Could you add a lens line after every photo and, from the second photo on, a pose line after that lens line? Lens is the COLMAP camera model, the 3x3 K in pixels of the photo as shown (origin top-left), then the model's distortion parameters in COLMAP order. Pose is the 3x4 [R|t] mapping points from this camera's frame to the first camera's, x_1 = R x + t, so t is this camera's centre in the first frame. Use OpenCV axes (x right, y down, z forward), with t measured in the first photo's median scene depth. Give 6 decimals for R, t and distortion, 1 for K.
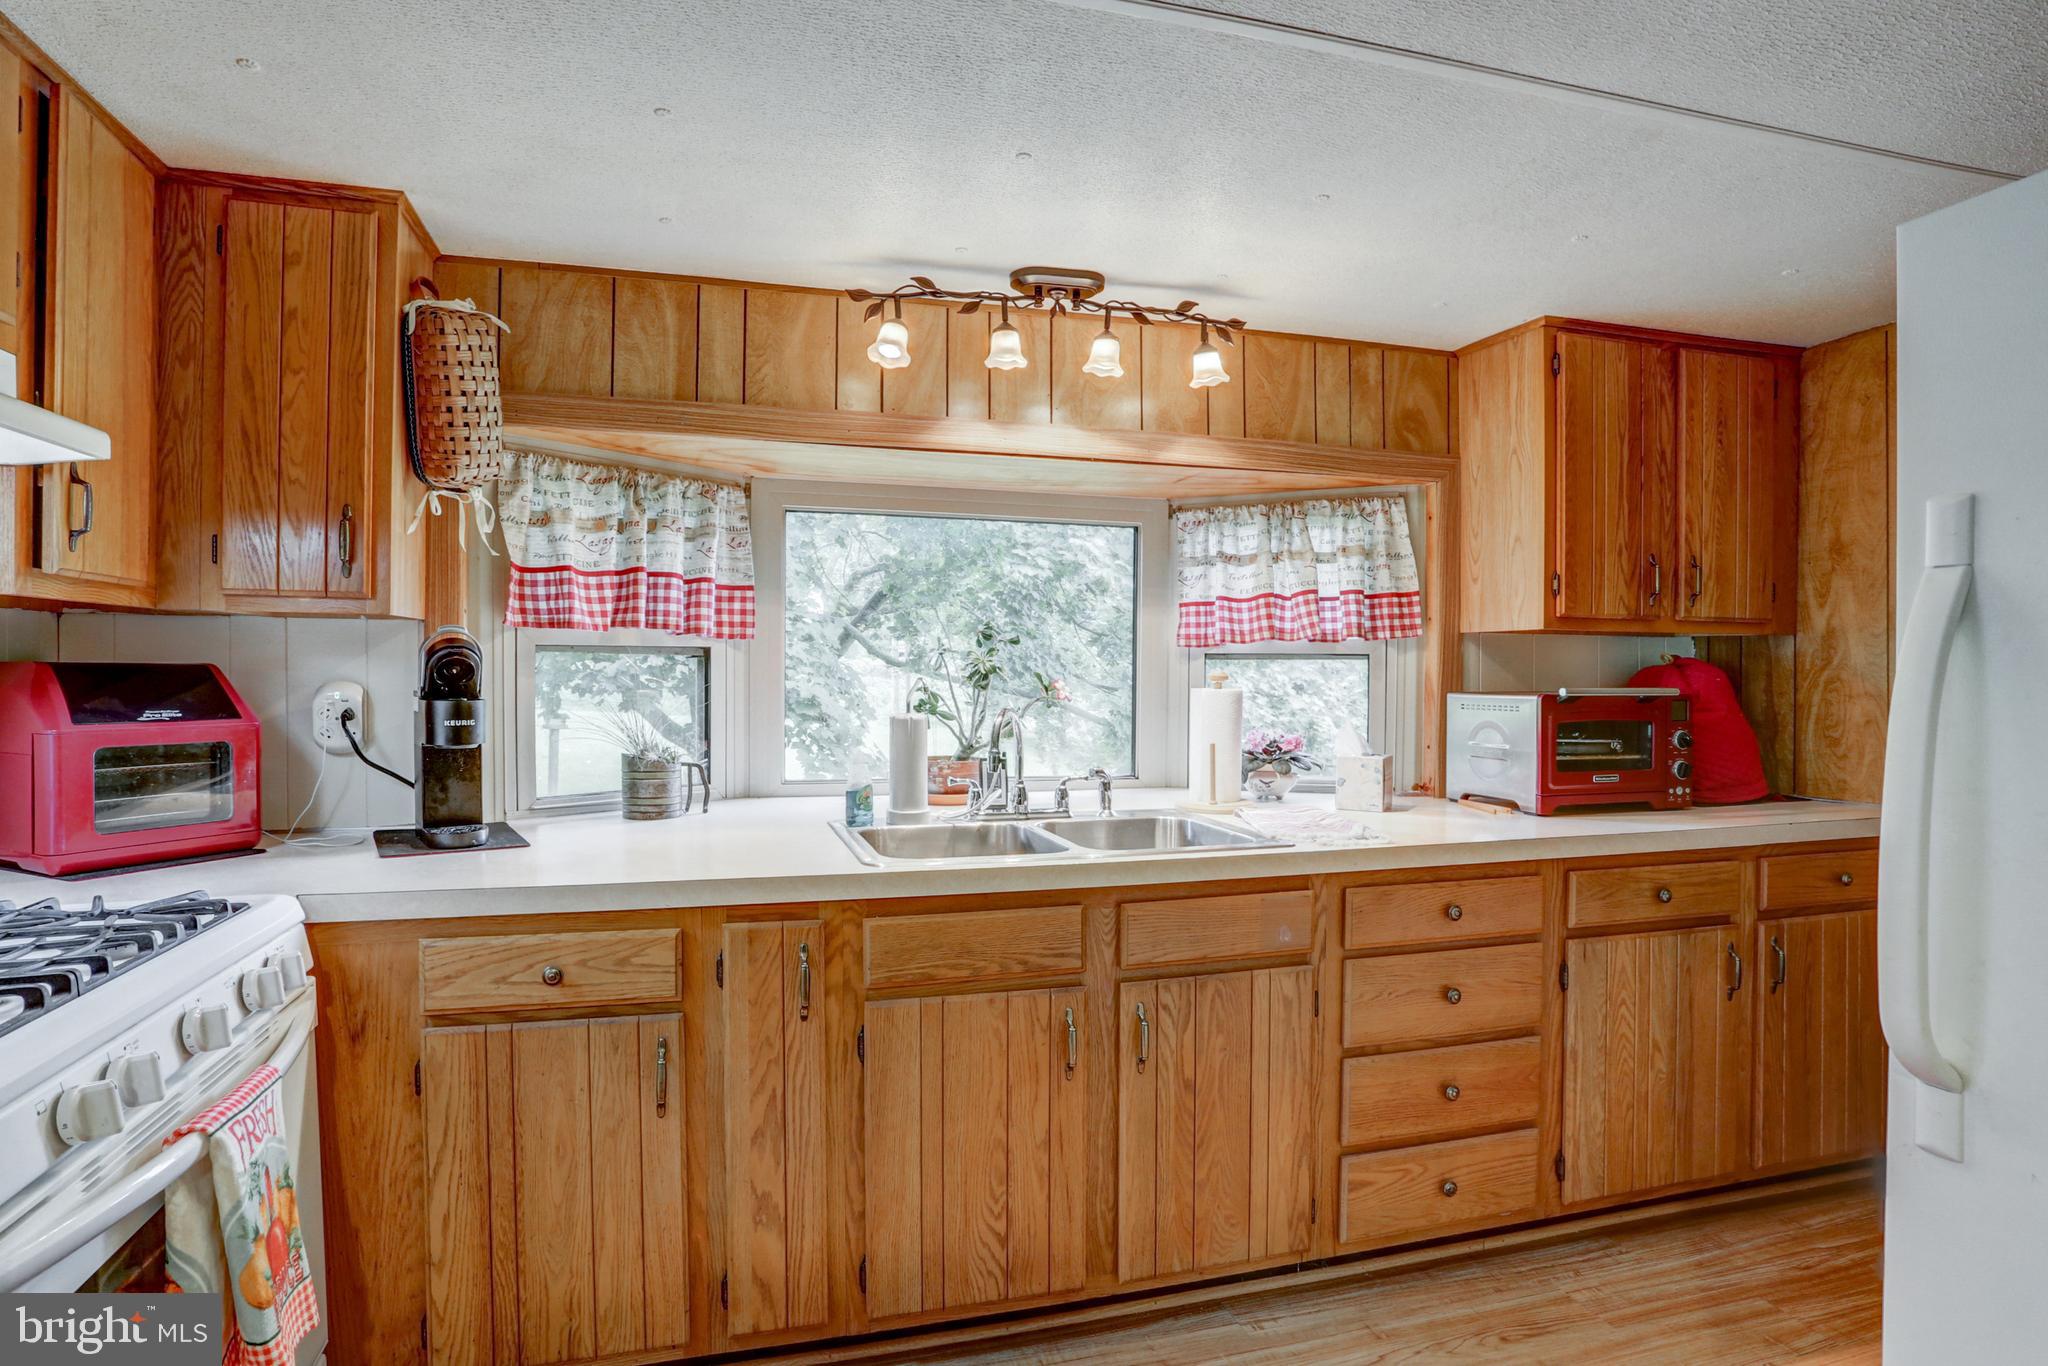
lens RADIAL K [[983.8, 0, 1025.5], [0, 983.8, 670.9], [0, 0, 1]] dist [-0.080719, 0.033031]
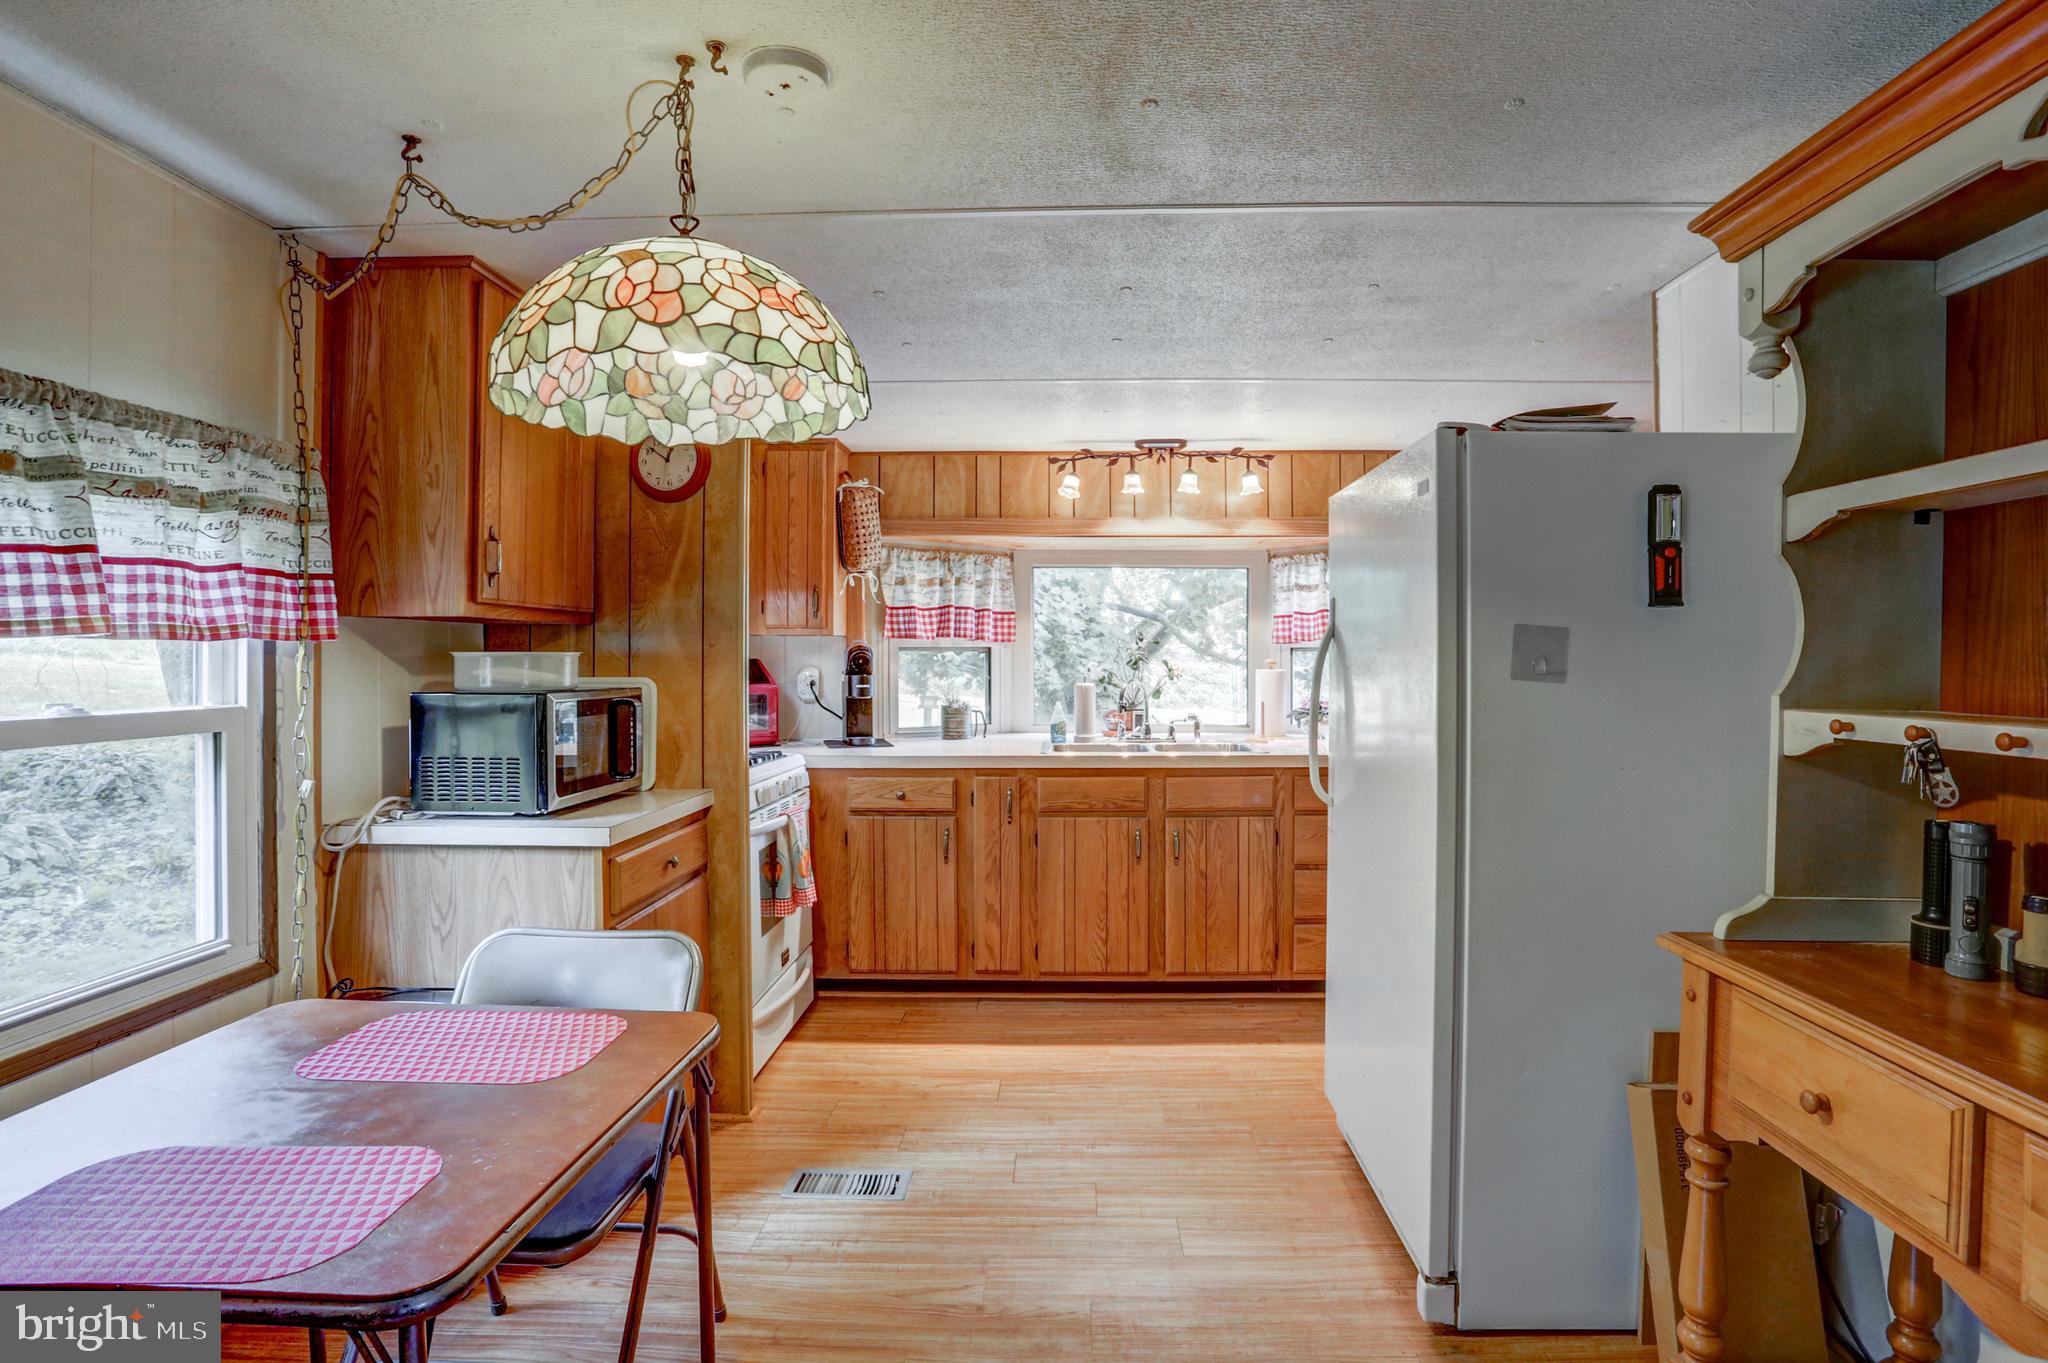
lens RADIAL K [[1002.0, 0, 1110.4], [0, 1002.0, 637.5], [0, 0, 1]] dist [-0.091752, 0.000287]
pose [[0.961233, -0.012021, -0.275474, 0.511194], [0.006066, 0.999729, -0.022457, 0.000261], [0.275669, 0.019916, 0.961046, -0.909772]]
